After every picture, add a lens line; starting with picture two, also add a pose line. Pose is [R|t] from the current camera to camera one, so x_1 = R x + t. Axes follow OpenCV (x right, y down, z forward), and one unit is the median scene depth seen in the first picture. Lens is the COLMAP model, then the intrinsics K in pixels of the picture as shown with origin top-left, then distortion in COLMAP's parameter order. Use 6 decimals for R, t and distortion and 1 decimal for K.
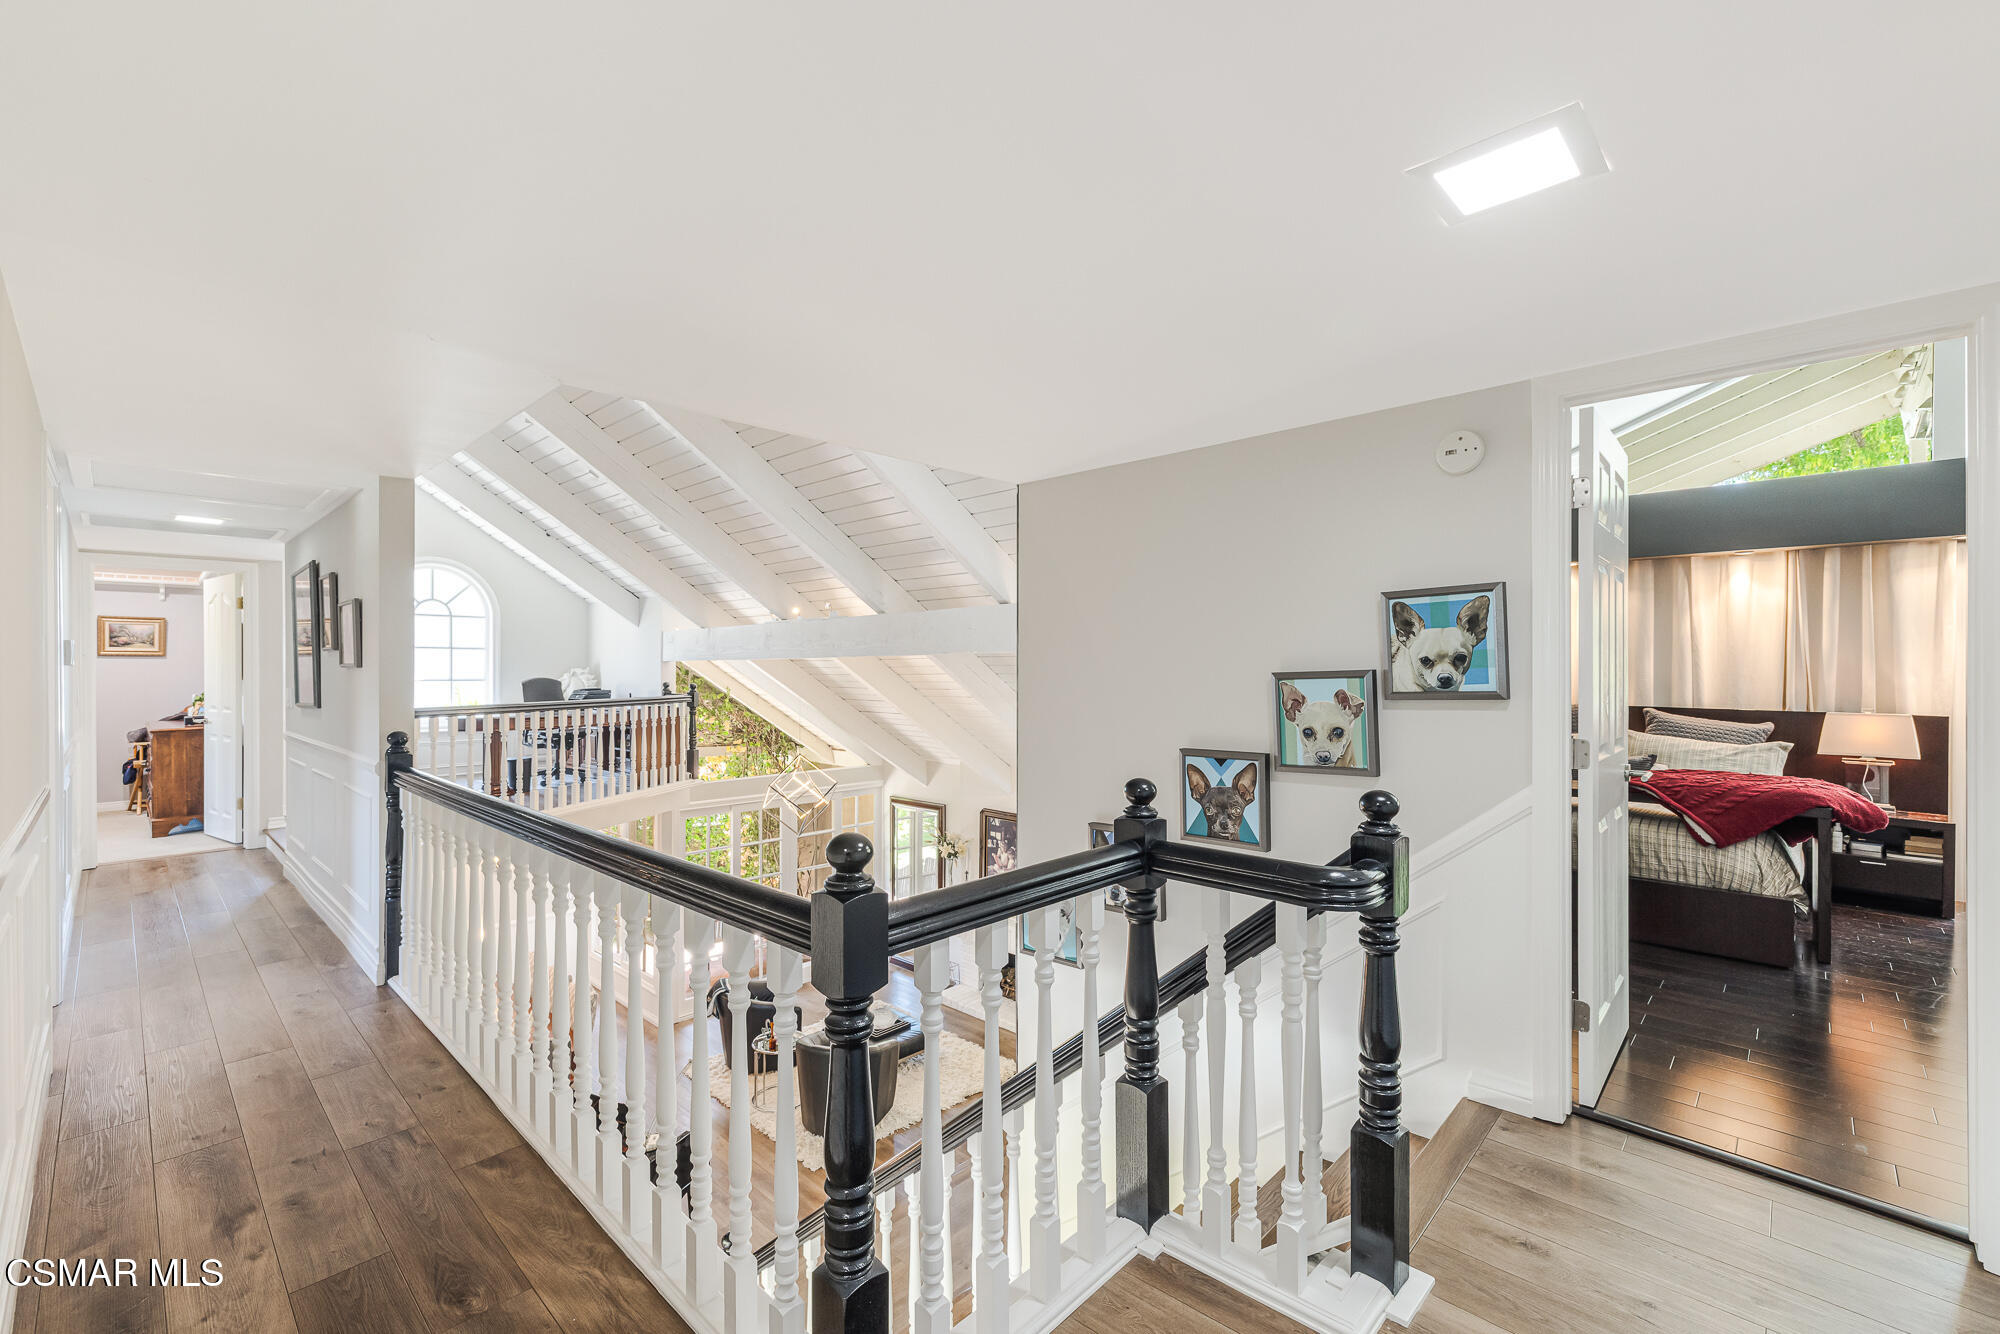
lens RADIAL K [[844.3, 0, 996.2], [0, 844.3, 671.7], [0, 0, 1]] dist [-0.001664, 0.001781]
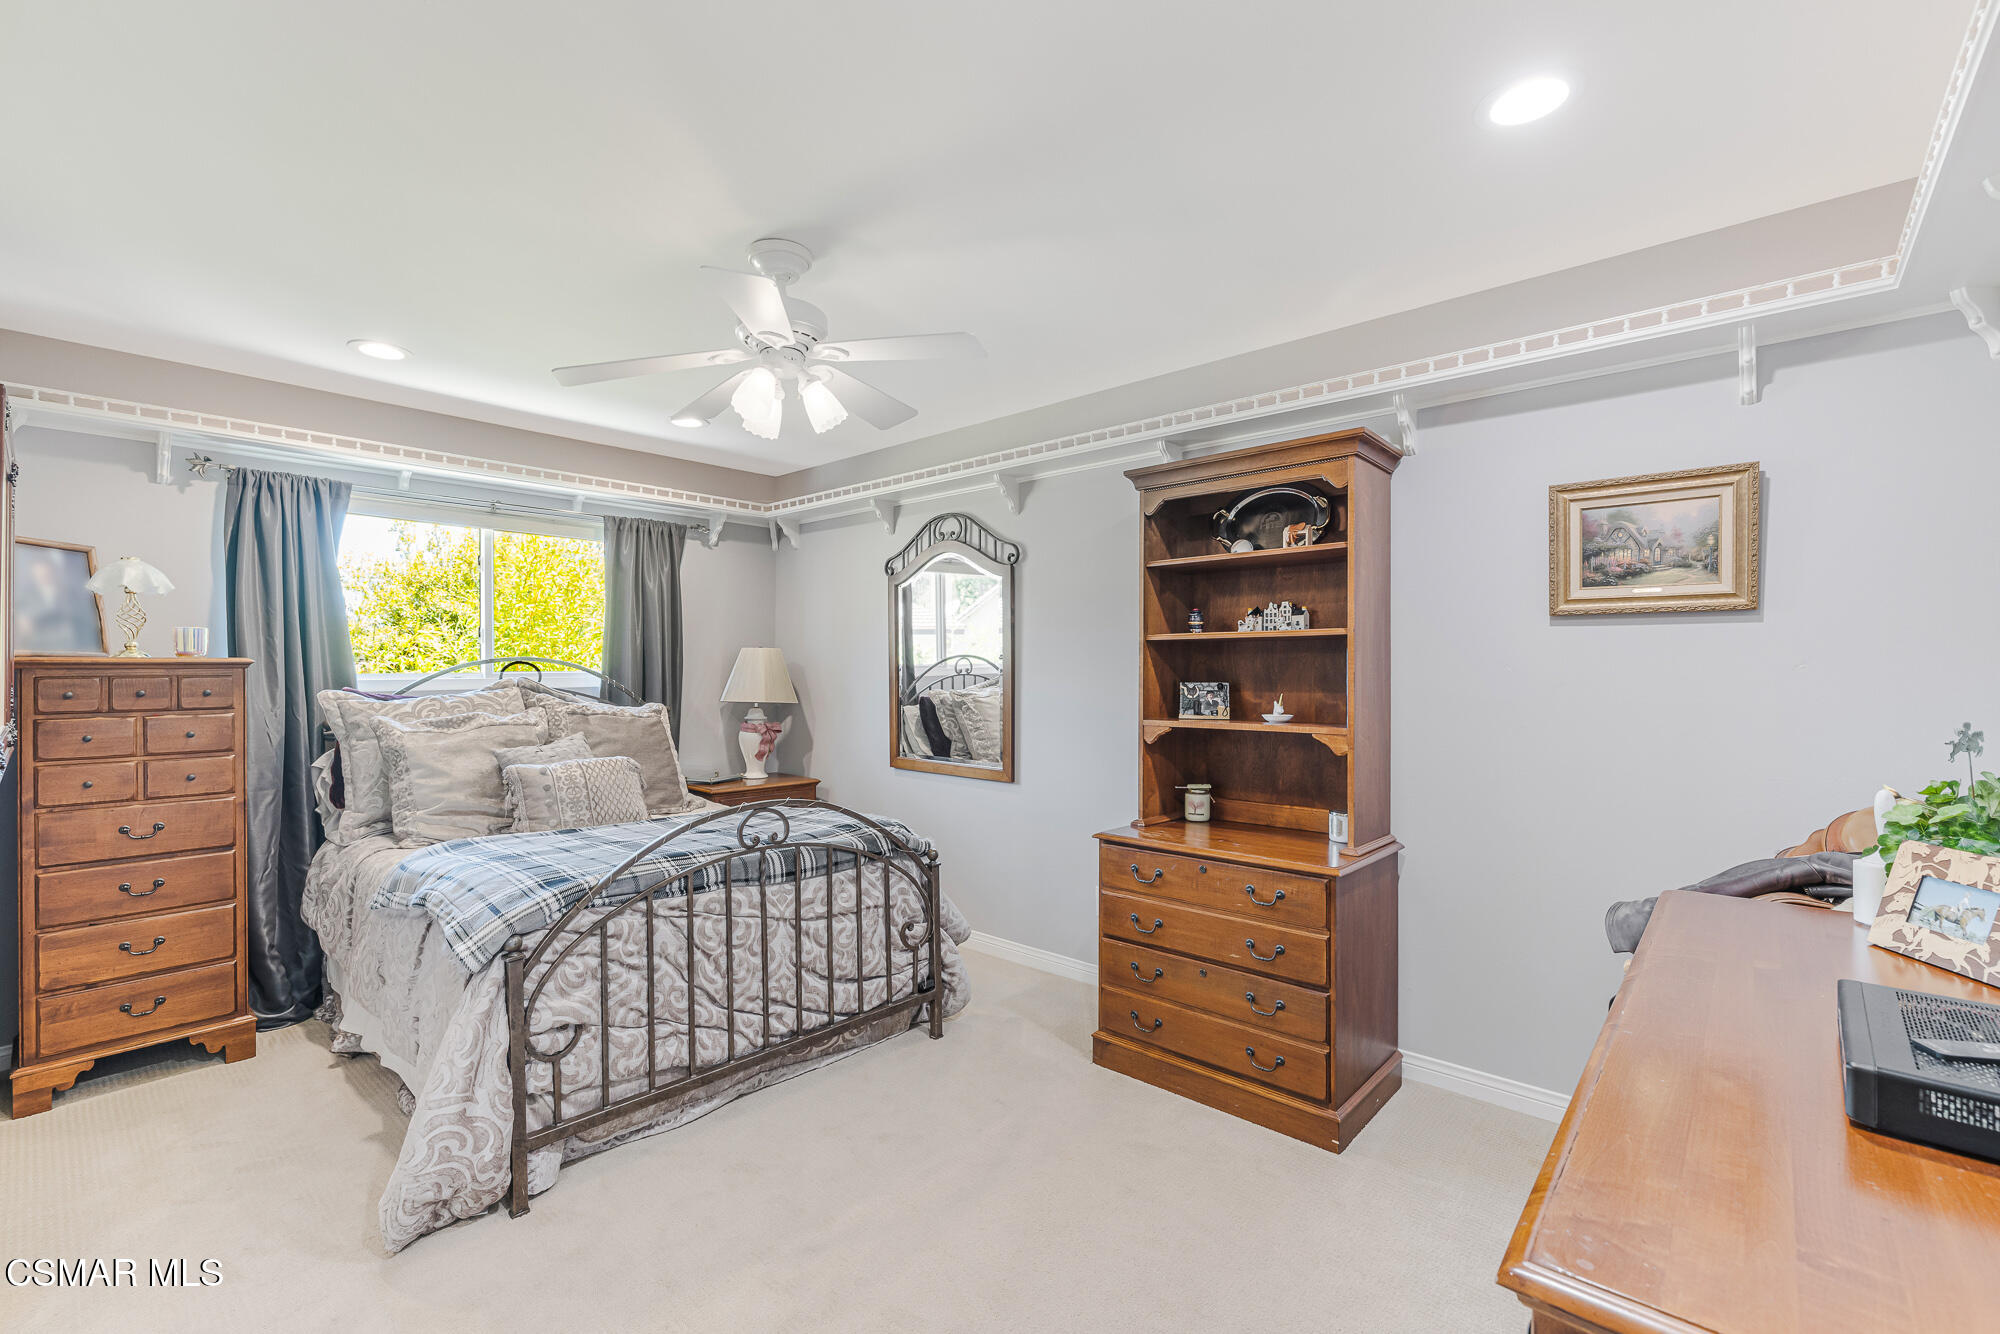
lens RADIAL K [[844.3, 0, 1000.1], [0, 844.3, 671.5], [0, 0, 1]] dist [-0.001664, 0.001781]
pose [[0.036137, 0.012811, -0.999265, -0.736884], [0.007956, 0.999882, 0.013107, -0.004430], [0.999315, -0.008424, 0.036031, 0.762230]]
